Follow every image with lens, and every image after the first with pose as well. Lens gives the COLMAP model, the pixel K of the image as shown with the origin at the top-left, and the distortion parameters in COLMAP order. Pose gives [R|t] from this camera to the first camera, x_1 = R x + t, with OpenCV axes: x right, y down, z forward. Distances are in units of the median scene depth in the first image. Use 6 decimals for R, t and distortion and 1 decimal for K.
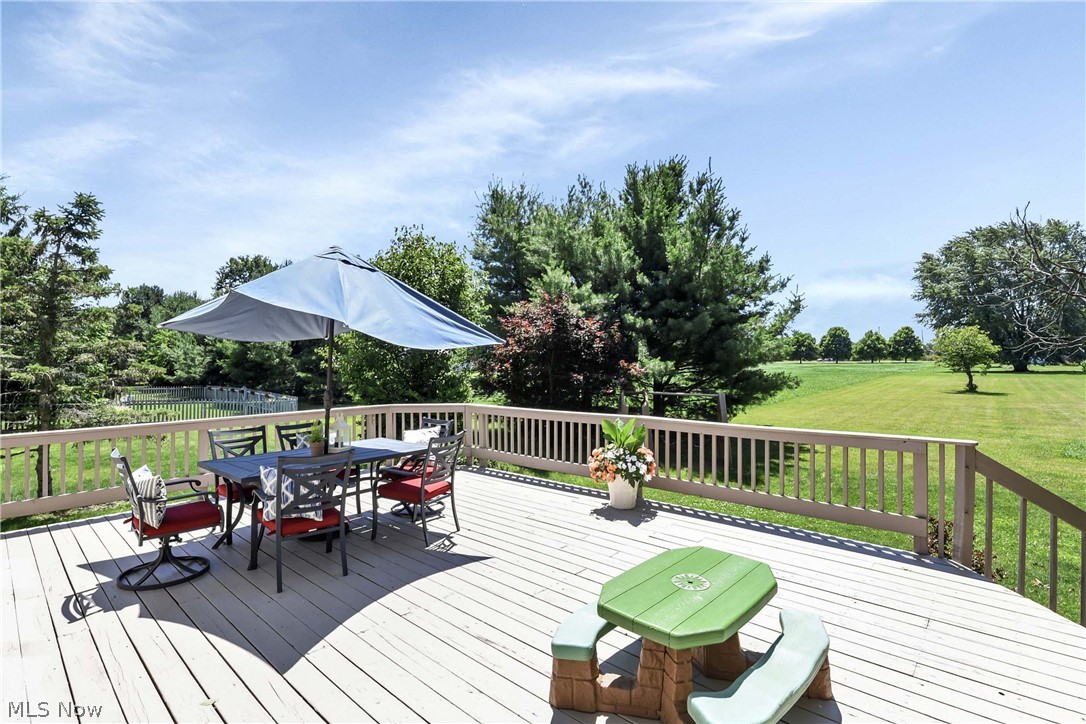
lens RADIAL K [[512.7, 0, 543.0], [0, 512.7, 362.0], [0, 0, 1]] dist [-0.019155, -0.000103]
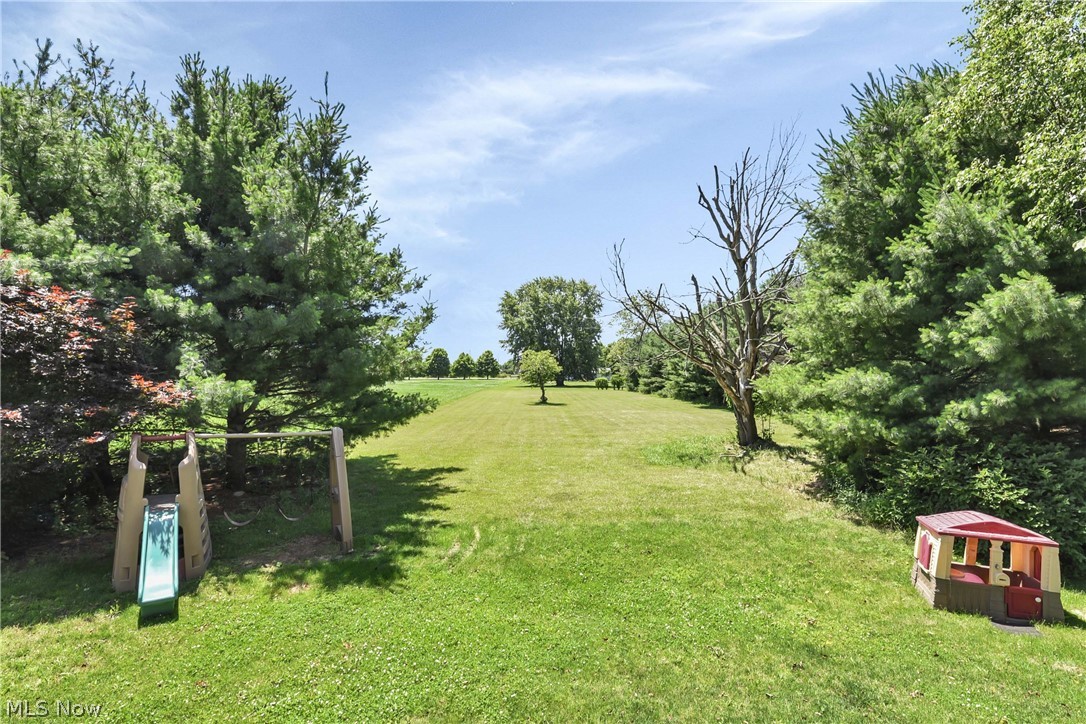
lens RADIAL K [[483.2, 0, 562.3], [0, 483.2, 367.3], [0, 0, 1]] dist [-0.000214, -0.013119]
pose [[0.712496, 0.020661, 0.701372, 0.099250], [-0.005060, 0.999692, -0.024308, -0.002384], [-0.701658, 0.013771, 0.712381, 0.297473]]
